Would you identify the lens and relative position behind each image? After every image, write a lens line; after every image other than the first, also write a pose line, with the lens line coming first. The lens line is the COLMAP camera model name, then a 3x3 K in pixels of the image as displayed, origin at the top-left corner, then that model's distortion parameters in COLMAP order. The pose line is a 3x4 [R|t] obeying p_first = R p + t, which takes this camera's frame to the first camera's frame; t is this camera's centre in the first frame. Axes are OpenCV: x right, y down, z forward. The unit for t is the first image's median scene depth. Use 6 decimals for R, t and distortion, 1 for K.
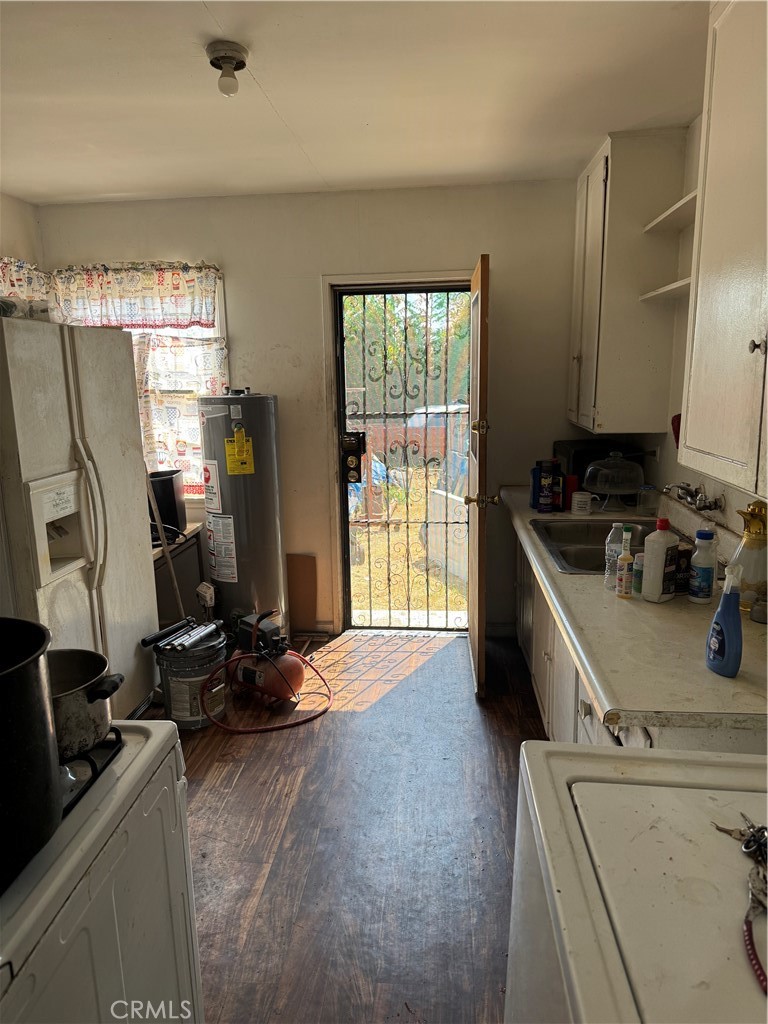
lens RADIAL K [[715.2, 0, 384.5], [0, 715.2, 523.7], [0, 0, 1]] dist [0.093475, -0.138034]
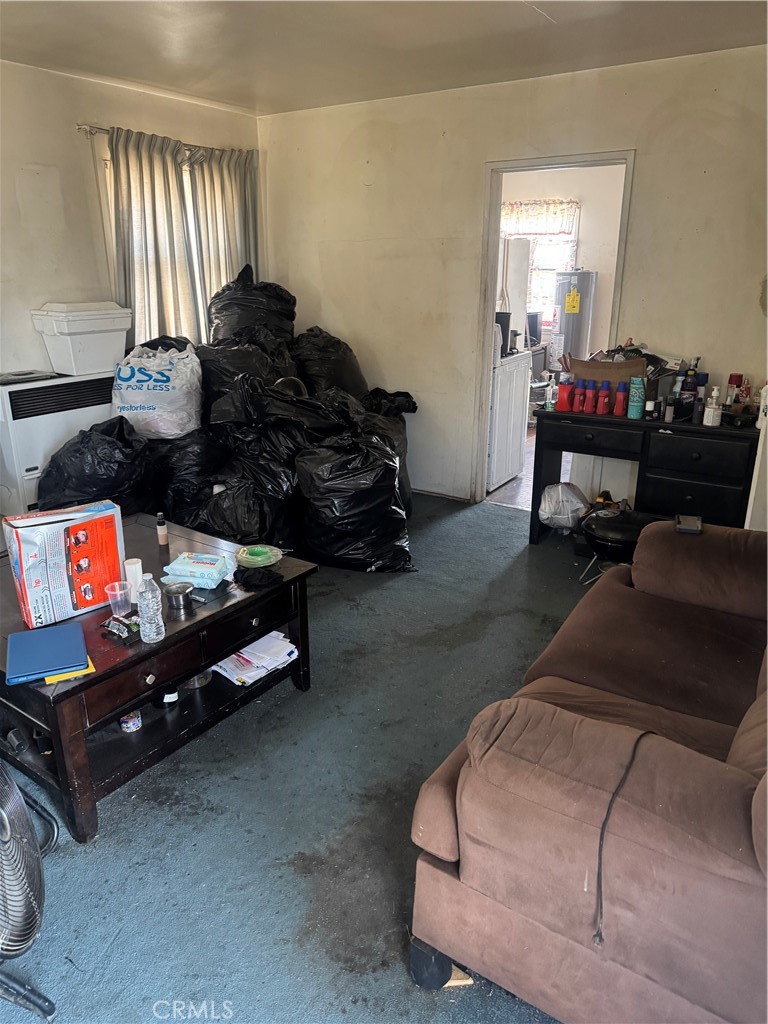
lens RADIAL K [[723.3, 0, 377.3], [0, 723.3, 528.7], [0, 0, 1]] dist [0.137224, -0.246908]
pose [[0.878959, 0.171955, -0.444817, 0.334338], [-0.105910, 0.979823, 0.169497, 0.228805], [0.464988, -0.101871, 0.879436, -1.099211]]
